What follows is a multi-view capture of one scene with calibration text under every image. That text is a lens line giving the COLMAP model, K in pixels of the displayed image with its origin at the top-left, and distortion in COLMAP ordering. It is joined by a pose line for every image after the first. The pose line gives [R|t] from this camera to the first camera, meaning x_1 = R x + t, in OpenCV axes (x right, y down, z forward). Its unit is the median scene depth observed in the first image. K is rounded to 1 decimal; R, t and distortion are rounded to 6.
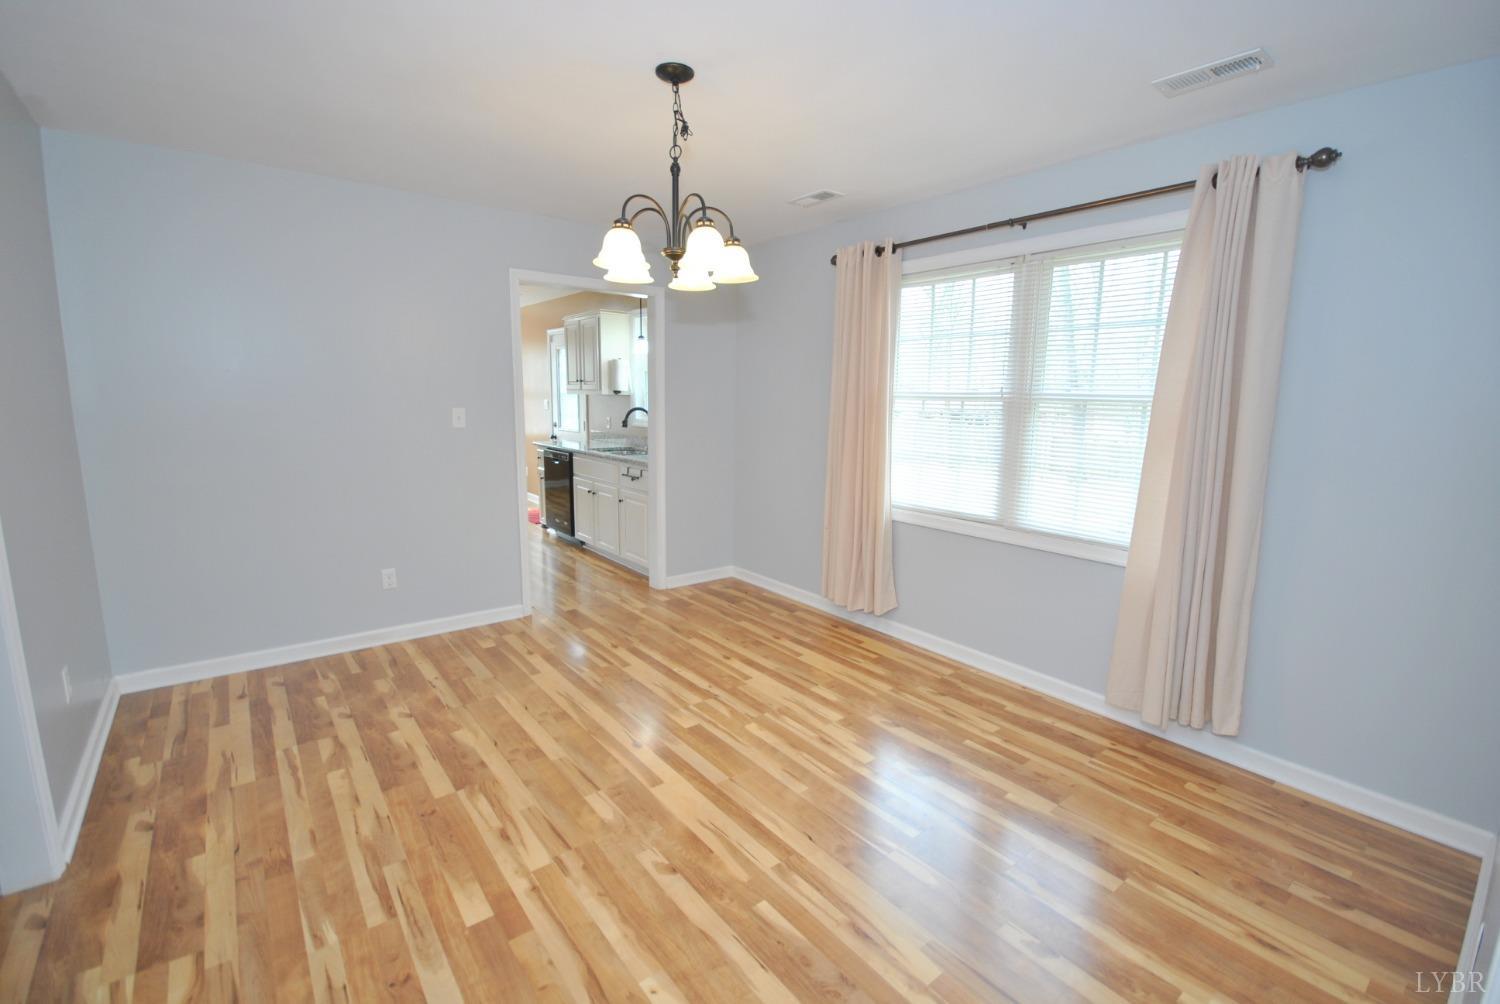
lens RADIAL K [[670.5, 0, 758.7], [0, 670.5, 502.1], [0, 0, 1]] dist [0.000482, -0.000404]
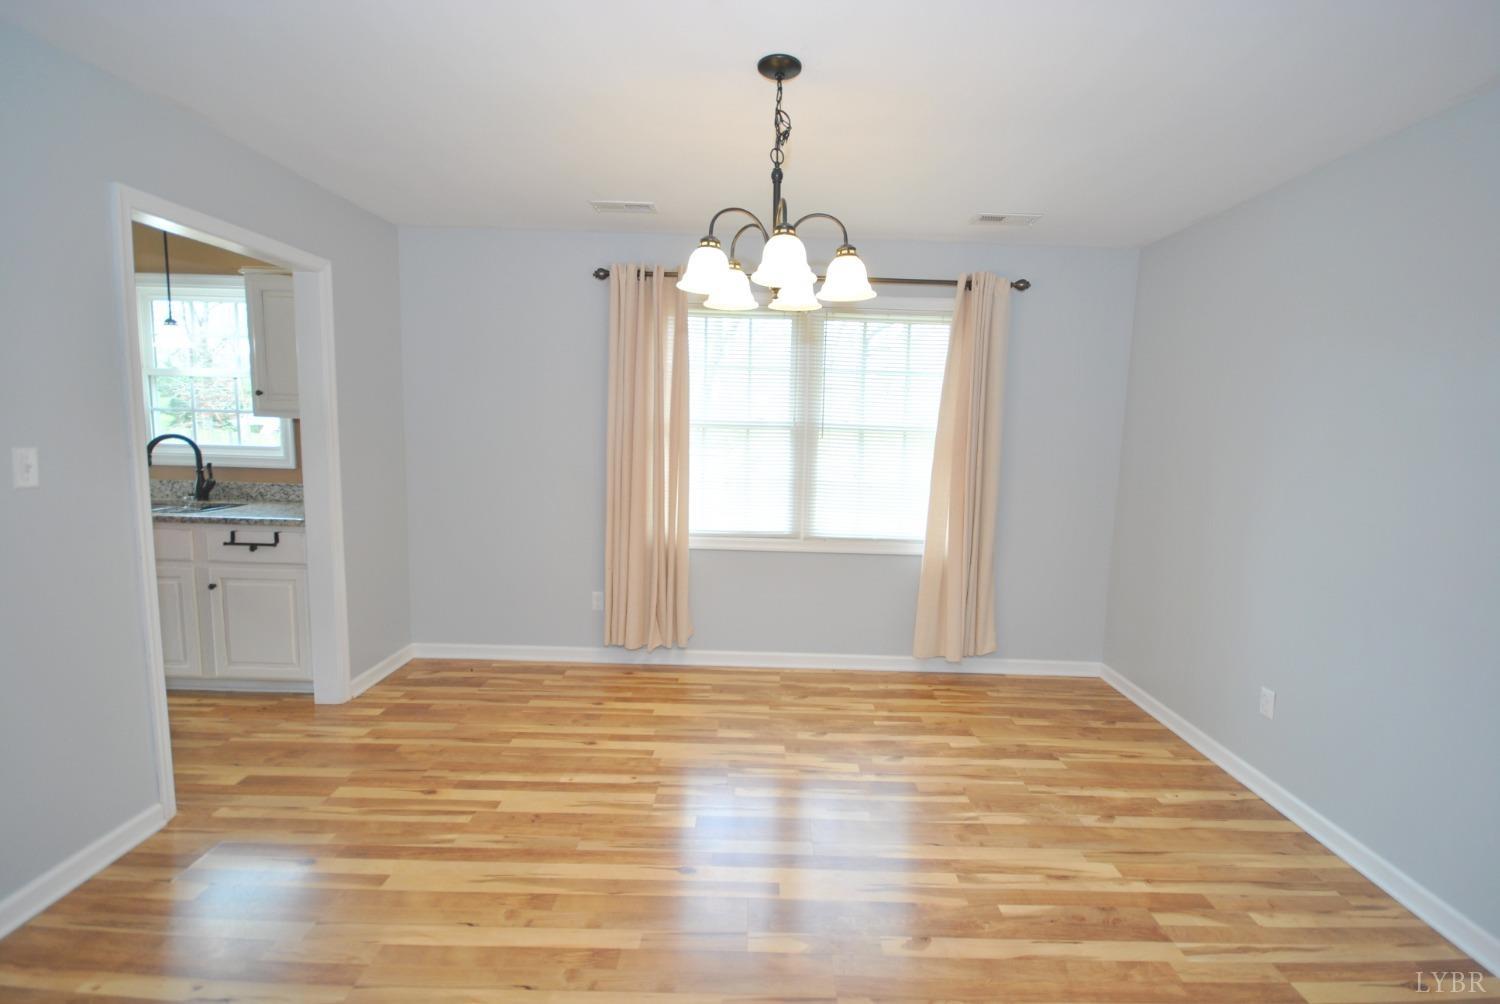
lens RADIAL K [[670.5, 0, 758.7], [0, 670.5, 502.1], [0, 0, 1]] dist [0.000482, -0.000404]
pose [[0.617984, -0.090278, 0.780991, -0.576807], [0.107076, 0.993794, 0.030149, -0.068376], [-0.778865, 0.064994, 0.623815, 0.336571]]
